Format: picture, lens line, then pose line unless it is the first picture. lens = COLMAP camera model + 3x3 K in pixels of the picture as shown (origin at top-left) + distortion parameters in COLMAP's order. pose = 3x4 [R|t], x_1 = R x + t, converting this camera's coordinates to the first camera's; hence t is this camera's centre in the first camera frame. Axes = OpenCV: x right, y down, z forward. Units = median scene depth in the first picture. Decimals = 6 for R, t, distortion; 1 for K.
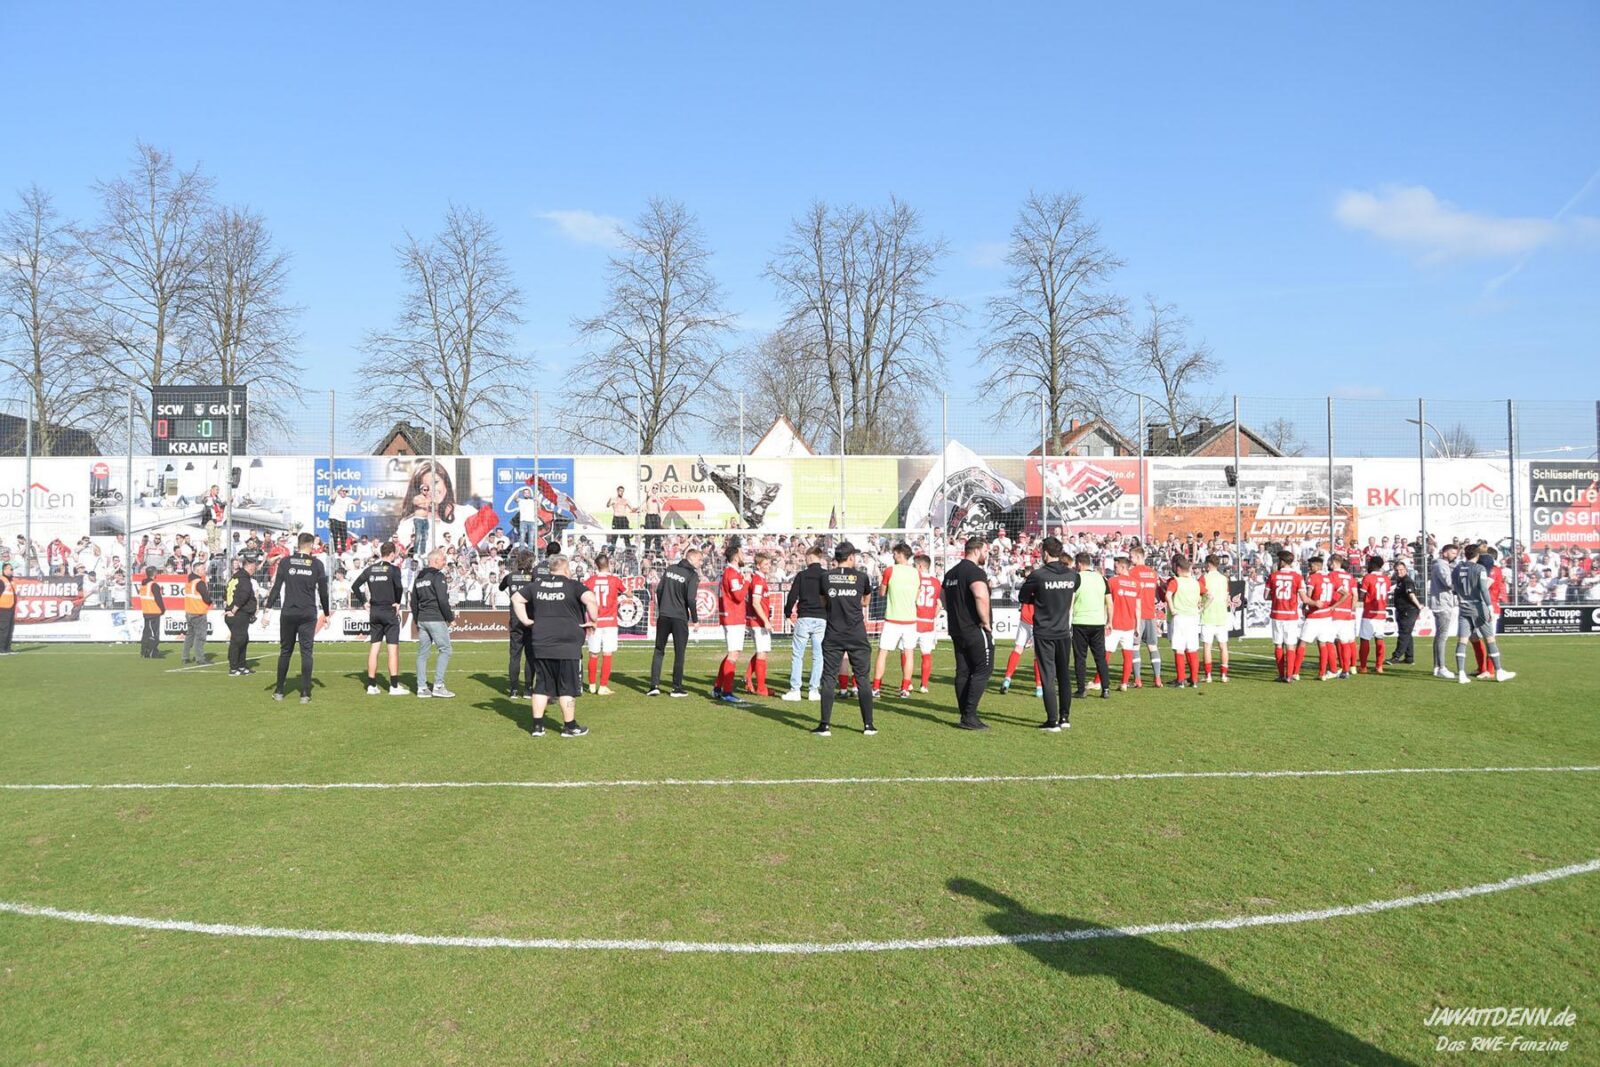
lens RADIAL K [[1263.4, 0, 782.5], [0, 1263.4, 552.1], [0, 0, 1]] dist [-0.101689, 0.052495]
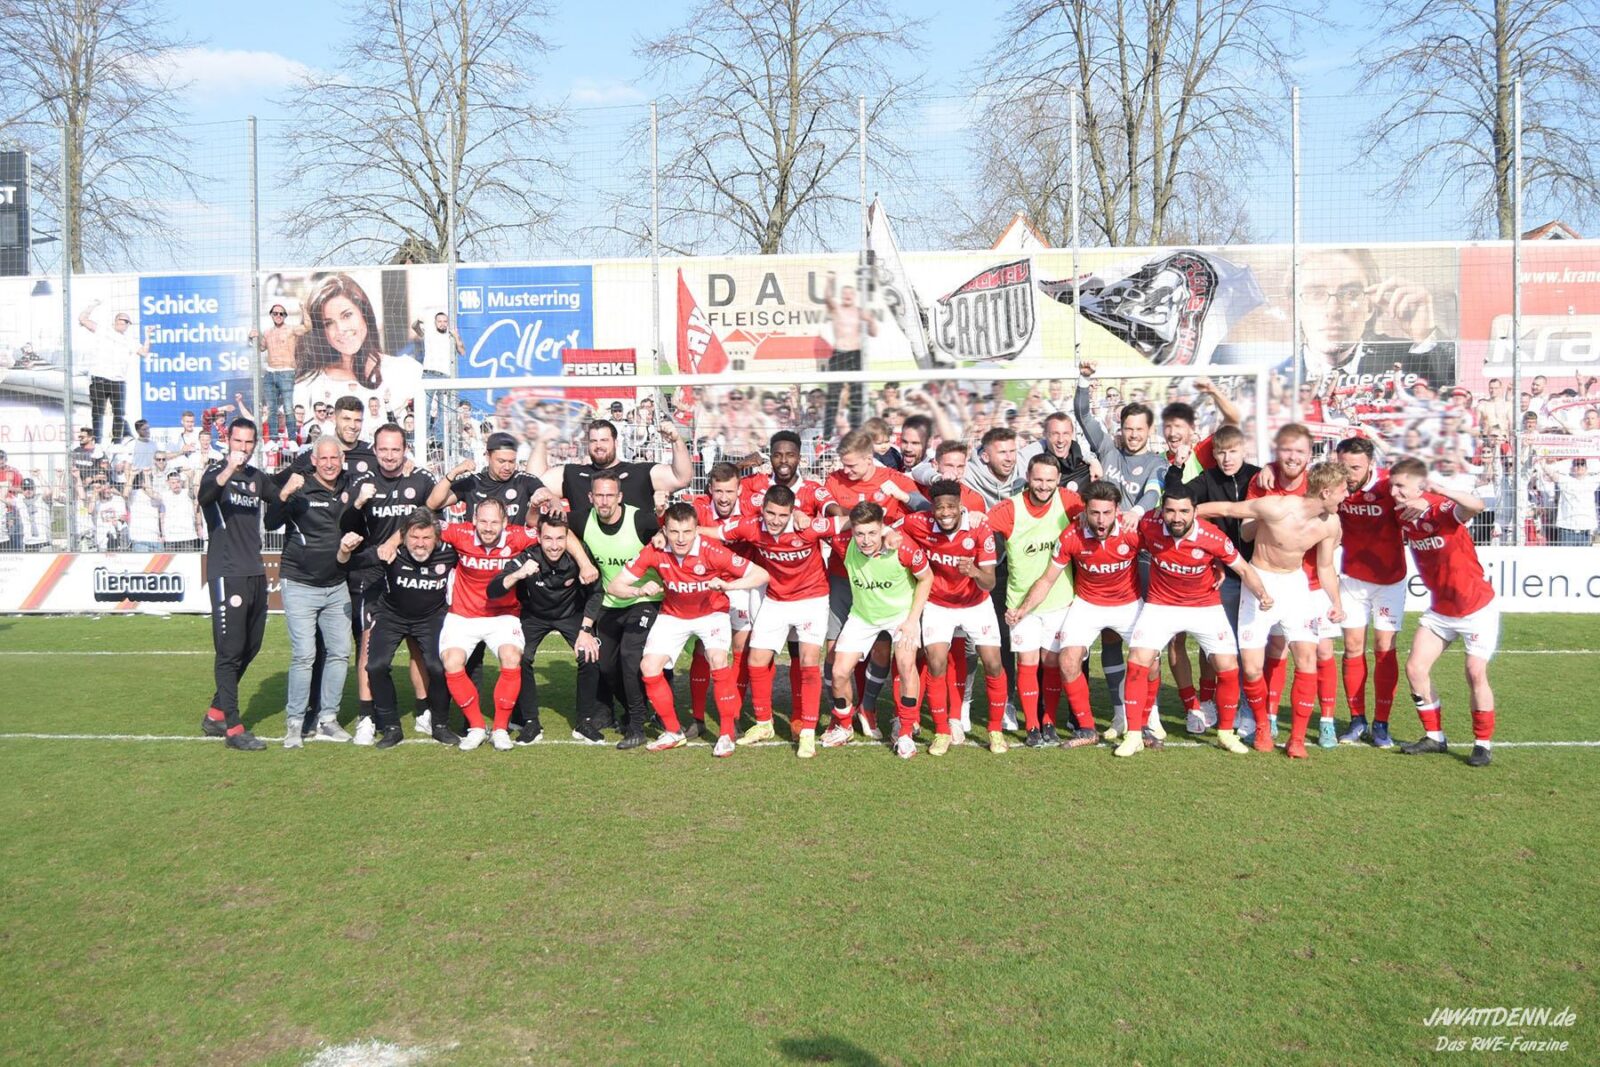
lens RADIAL K [[1756.2, 0, 791.4], [0, 1756.2, 534.5], [0, 0, 1]] dist [-0.068317, 0.027016]
pose [[0.988246, -0.002616, -0.152853, 0.032844], [0.010142, 0.998773, 0.048472, 0.005438], [0.152538, -0.049453, 0.987060, 0.256395]]
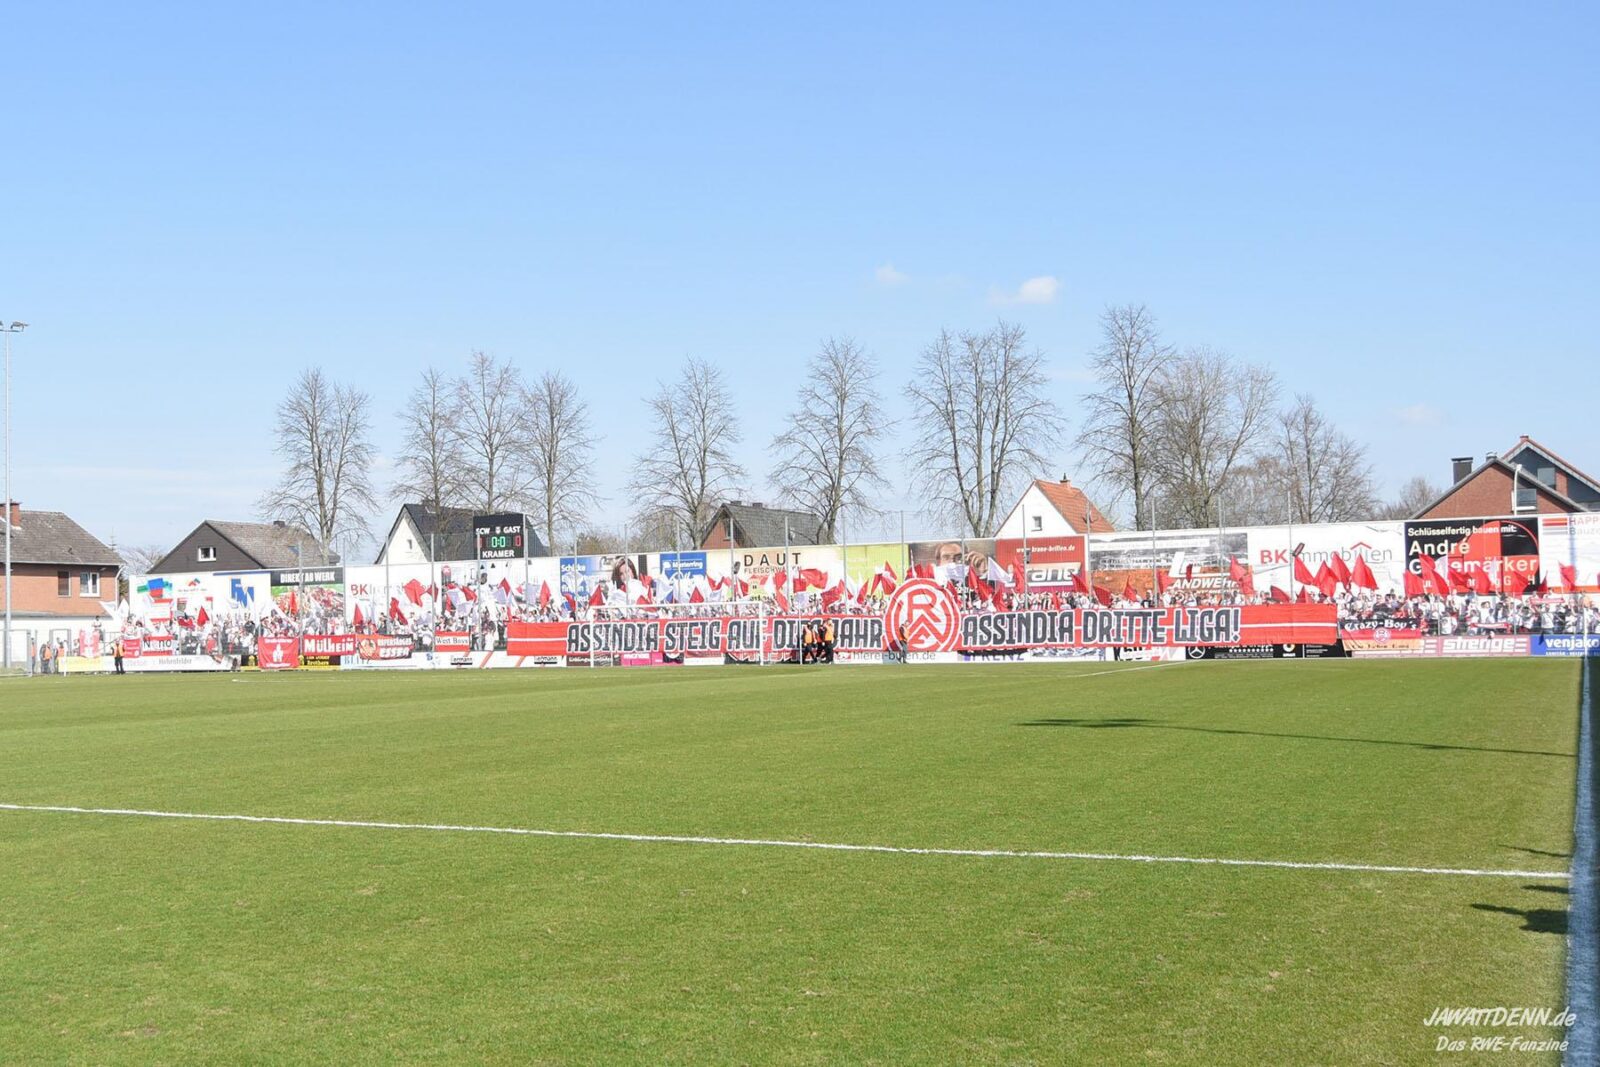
lens RADIAL K [[1818.1, 0, 692.5], [0, 1818.1, 581.2], [0, 0, 1]] dist [-0.086996, 0.024716]
pose [[0.872695, -0.029336, -0.487384, 0.870786], [0.025494, 0.999570, -0.014516, -0.007509], [0.487600, 0.000242, 0.873067, -0.911742]]
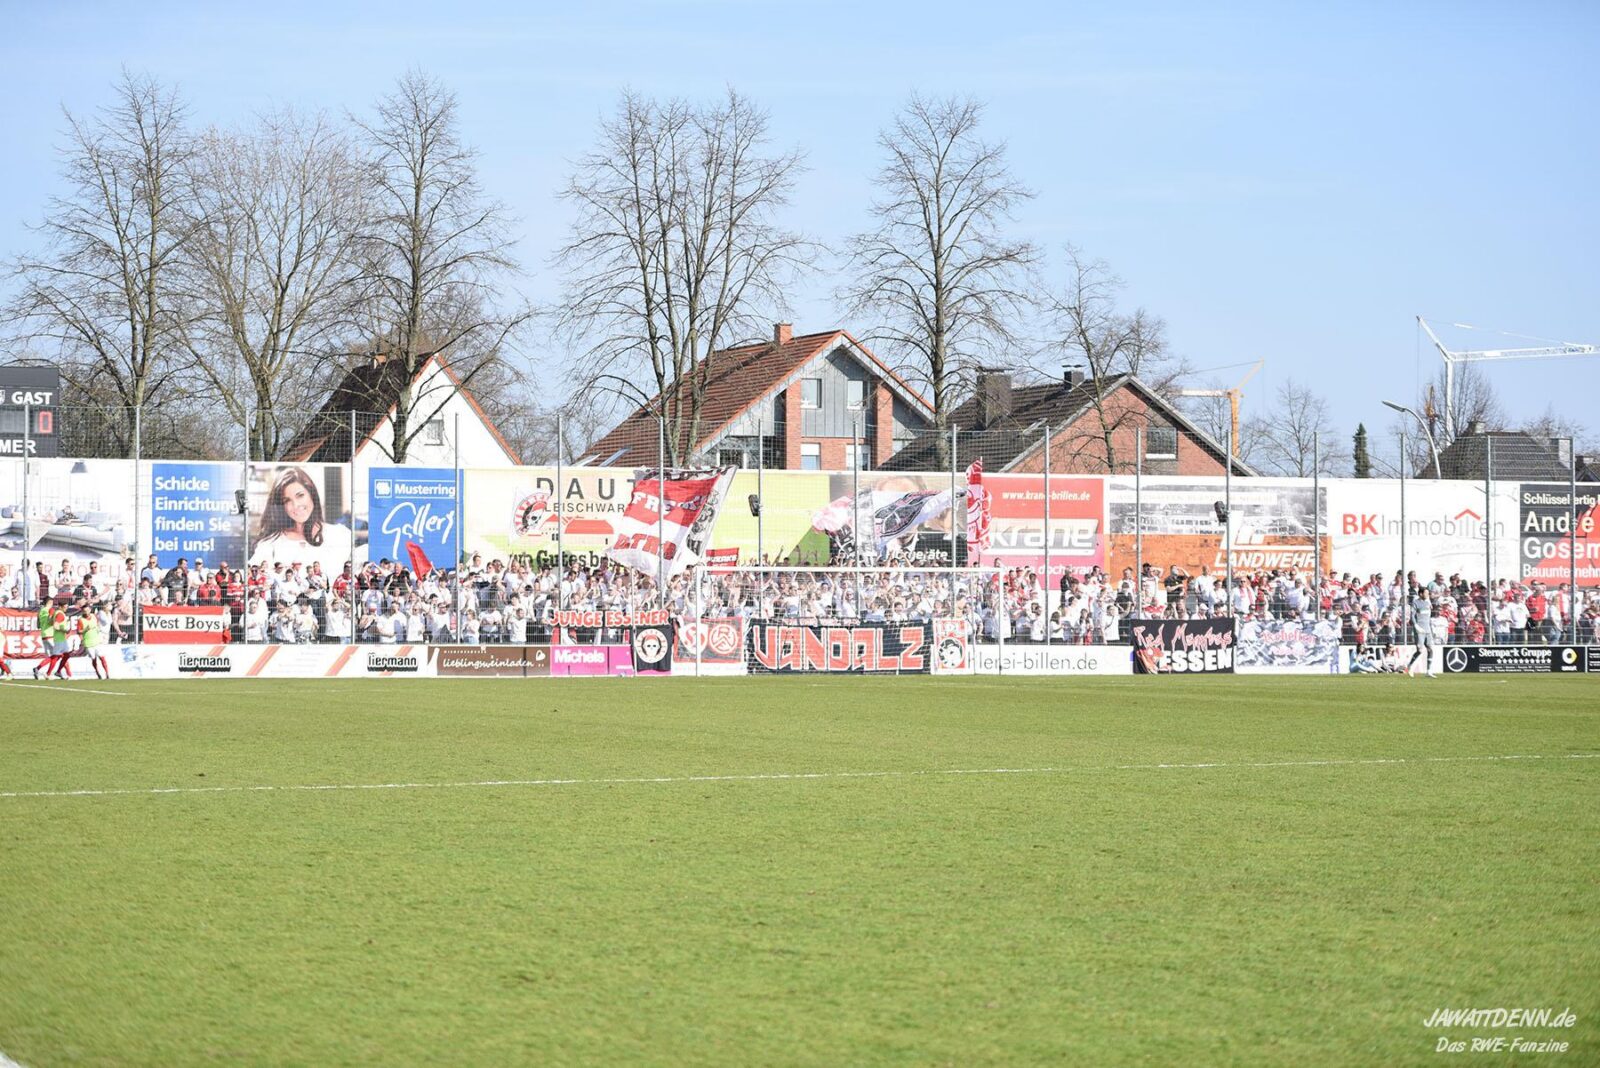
lens RADIAL K [[4014.3, 0, 800.0], [0, 4014.3, 534.0], [0, 0, 1]] dist [-0.071091, 0.809260]
pose [[0.946037, 0.010712, 0.323882, -0.783674], [-0.008170, 0.999924, -0.009205, -0.009162], [-0.323956, 0.006062, 0.946053, -1.507826]]
